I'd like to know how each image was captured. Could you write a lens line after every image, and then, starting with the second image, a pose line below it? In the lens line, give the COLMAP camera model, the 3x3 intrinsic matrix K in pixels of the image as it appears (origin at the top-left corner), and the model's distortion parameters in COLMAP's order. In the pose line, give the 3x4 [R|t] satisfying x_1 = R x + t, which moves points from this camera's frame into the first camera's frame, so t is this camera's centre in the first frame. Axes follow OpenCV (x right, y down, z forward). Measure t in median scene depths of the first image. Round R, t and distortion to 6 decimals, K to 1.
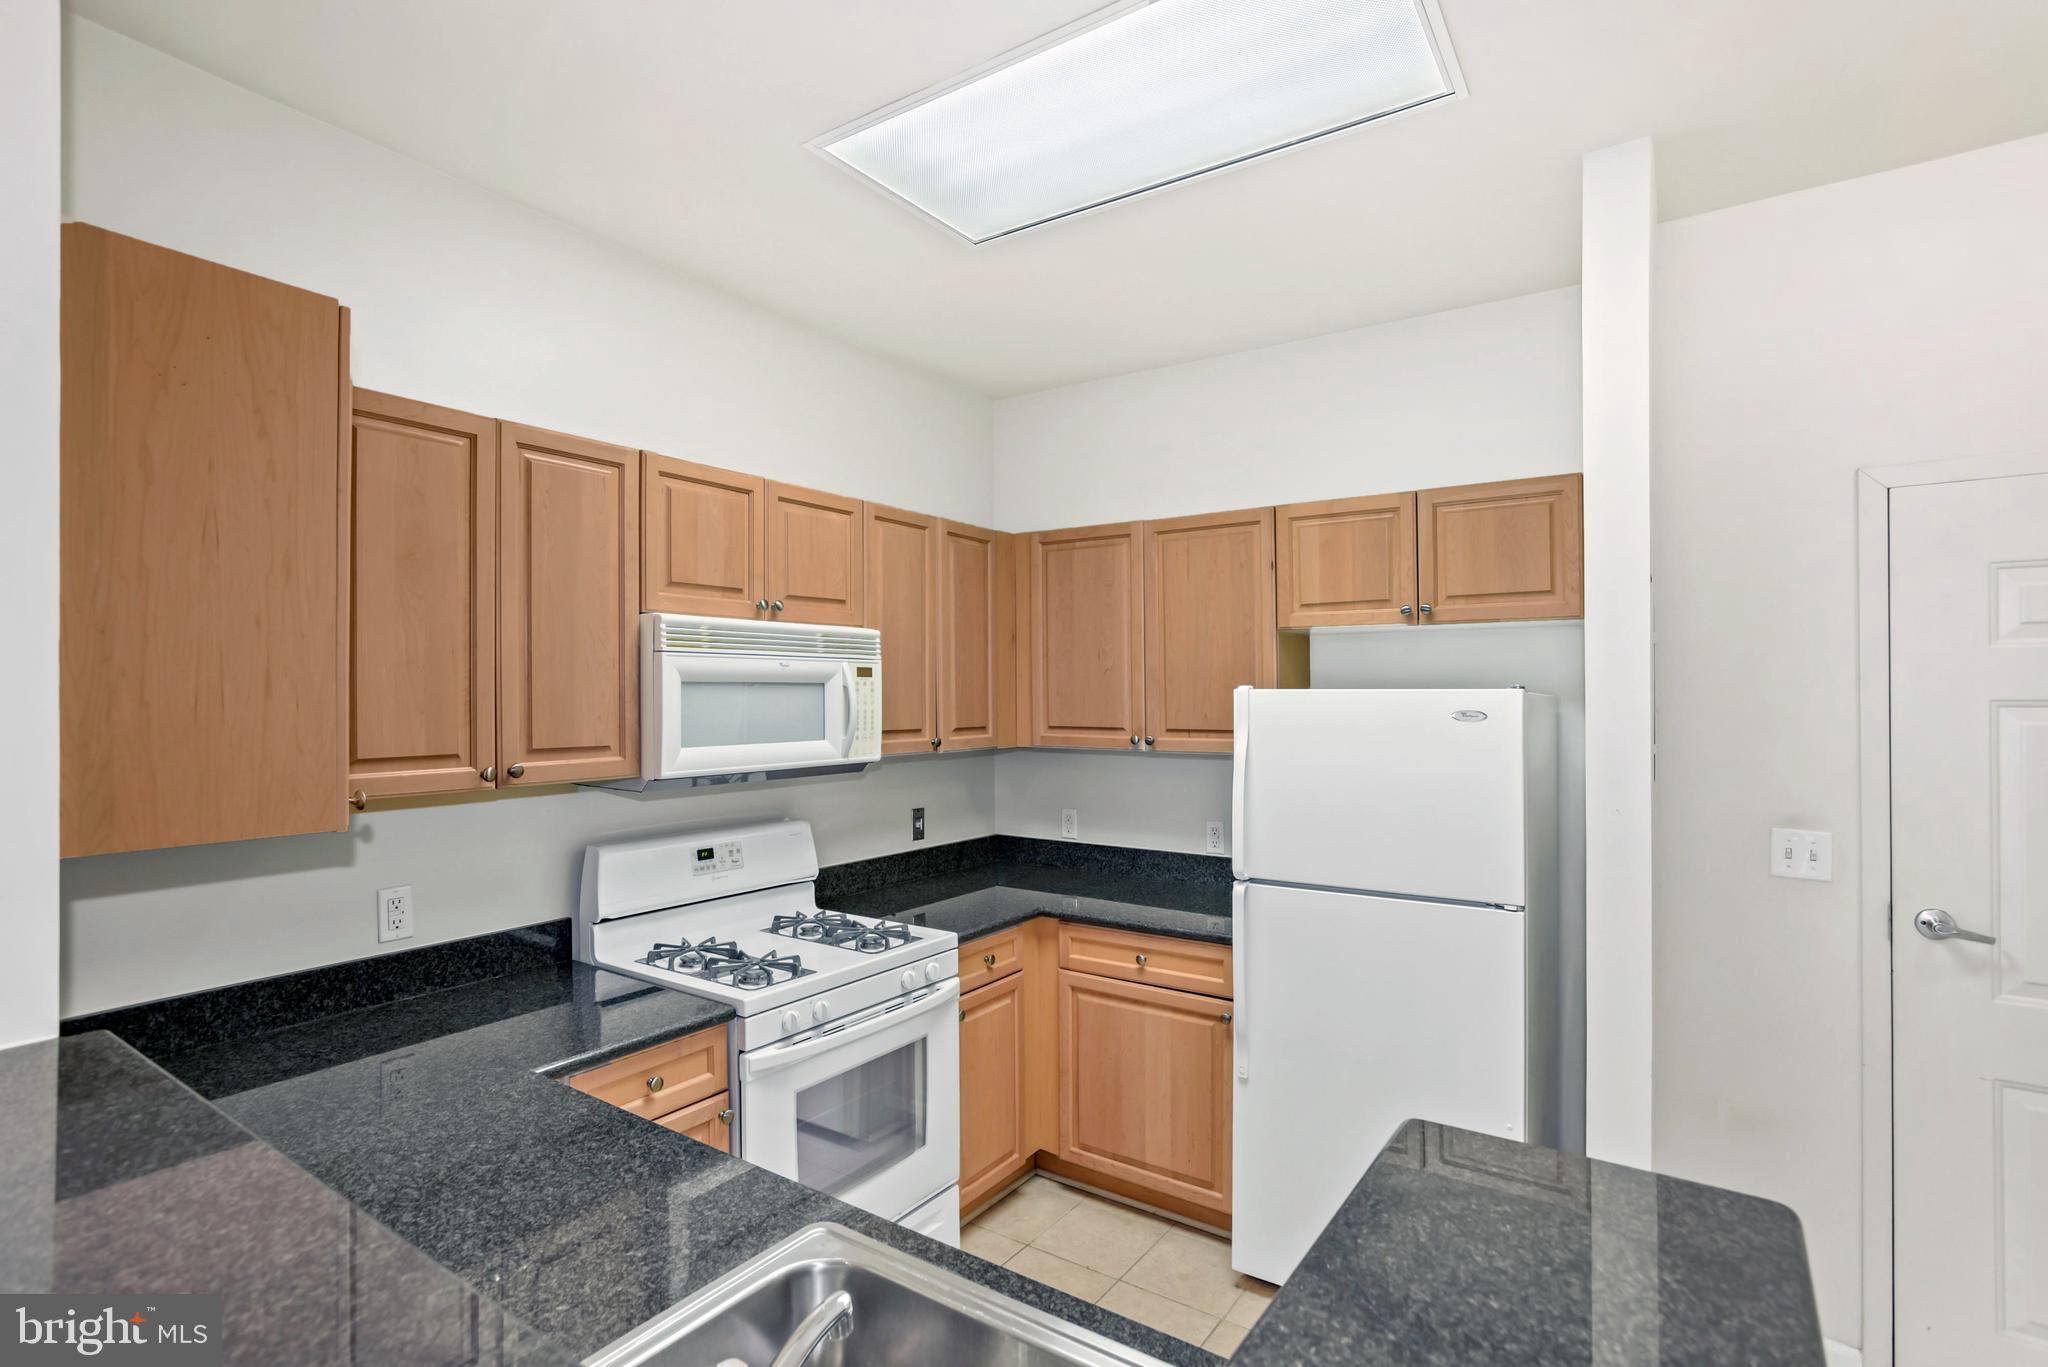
lens RADIAL K [[980.7, 0, 1024.0], [0, 980.7, 683.5], [0, 0, 1]] dist [-0.020339, 0.000499]
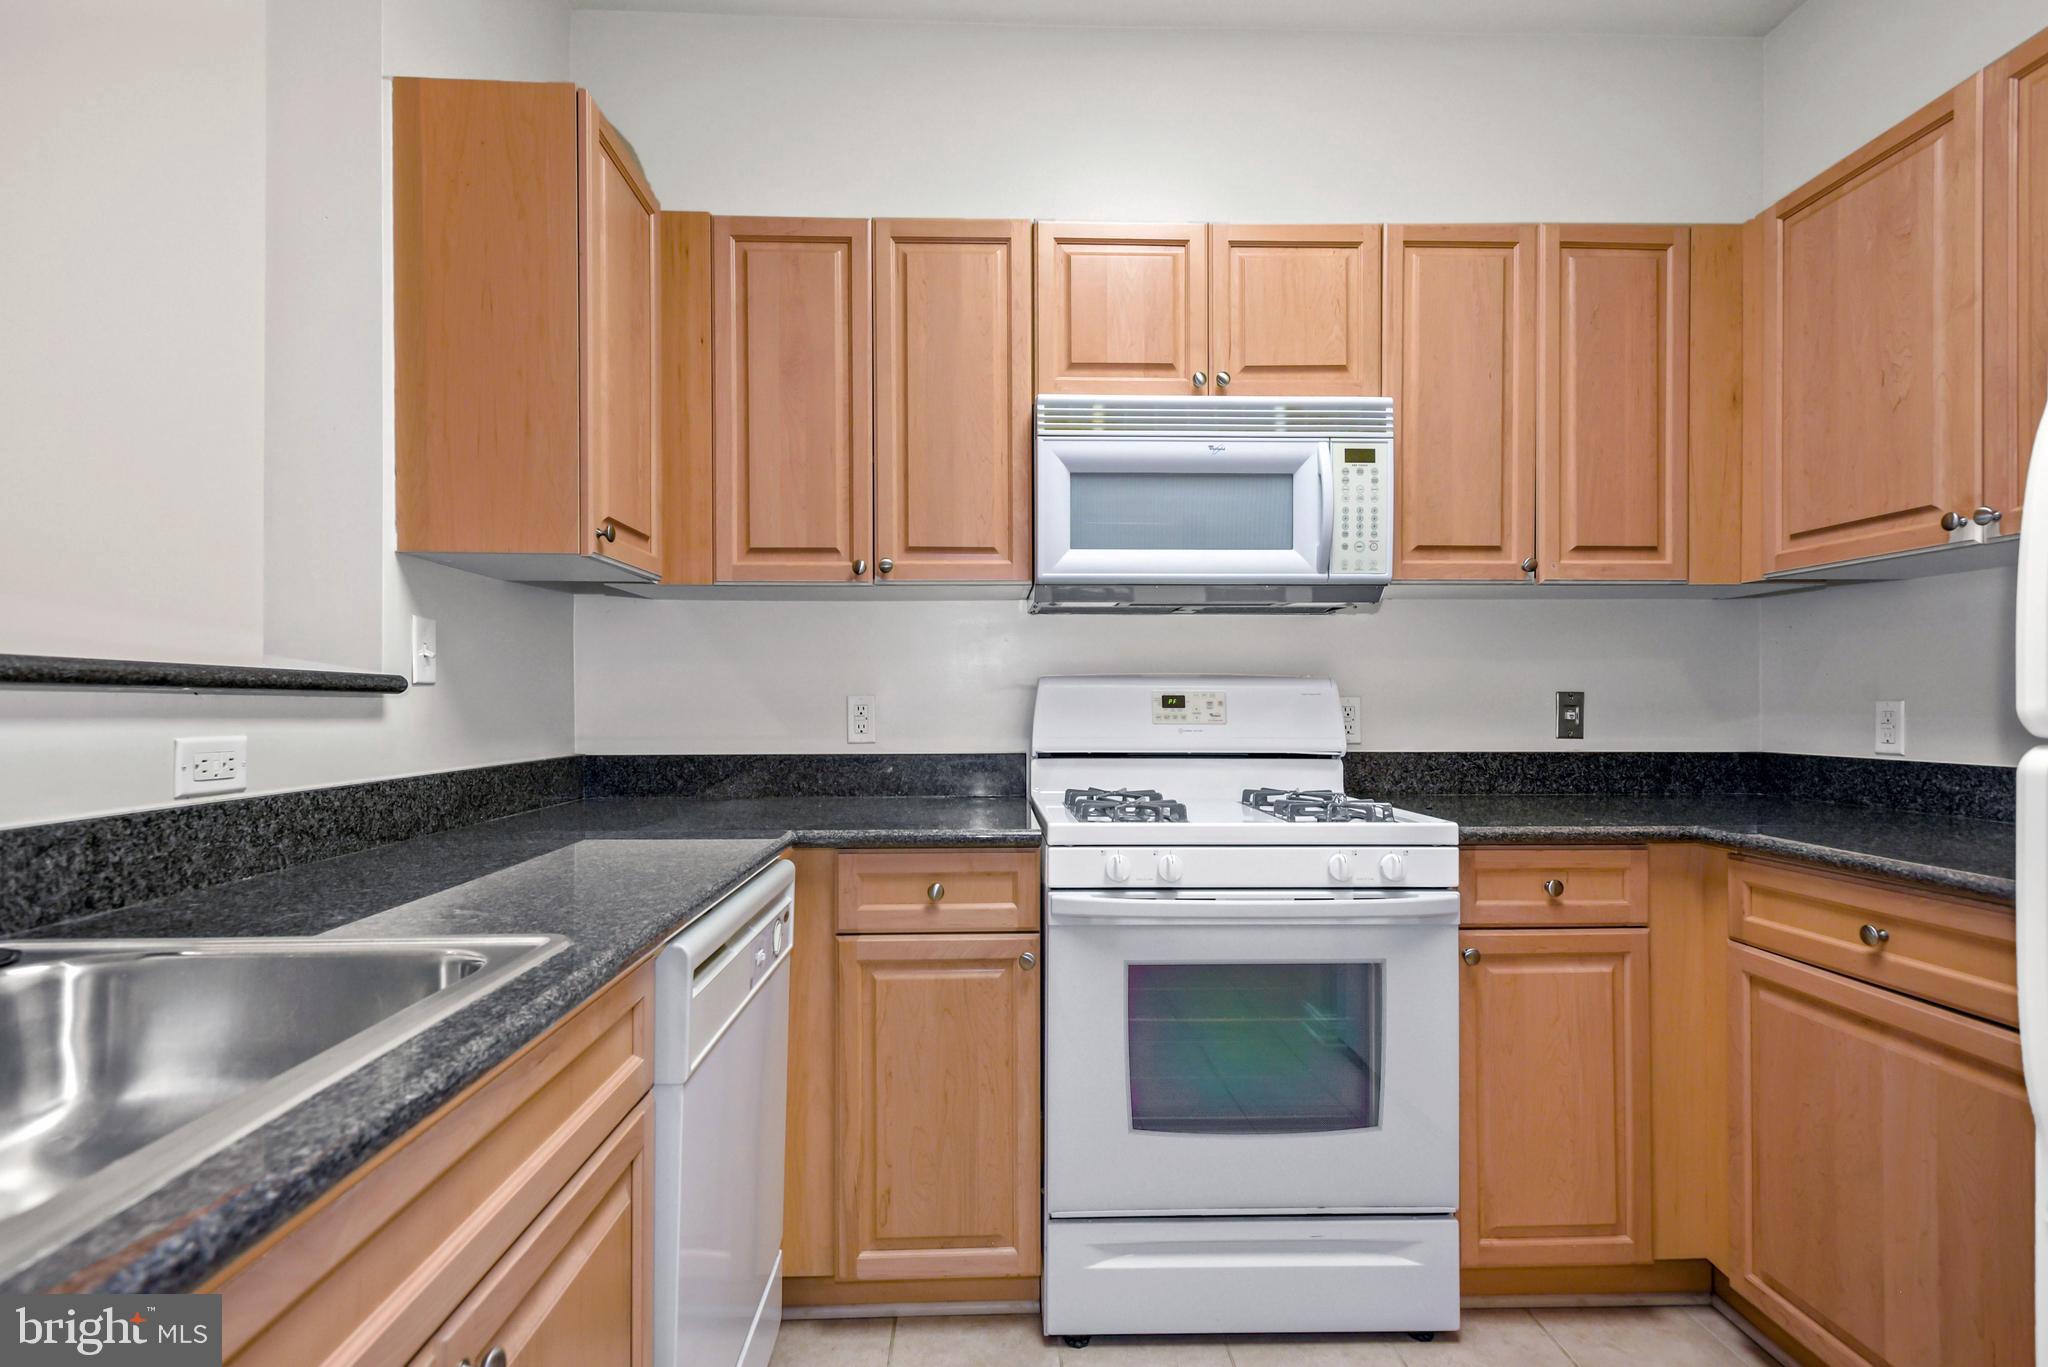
lens RADIAL K [[983.4, 0, 1019.5], [0, 983.4, 703.3], [0, 0, 1]] dist [0.022969, -0.014238]
pose [[0.590663, -0.000226, -0.806918, 0.271879], [0.004104, 0.999988, 0.002724, 0.166275], [0.806908, -0.004921, 0.590657, 0.373021]]
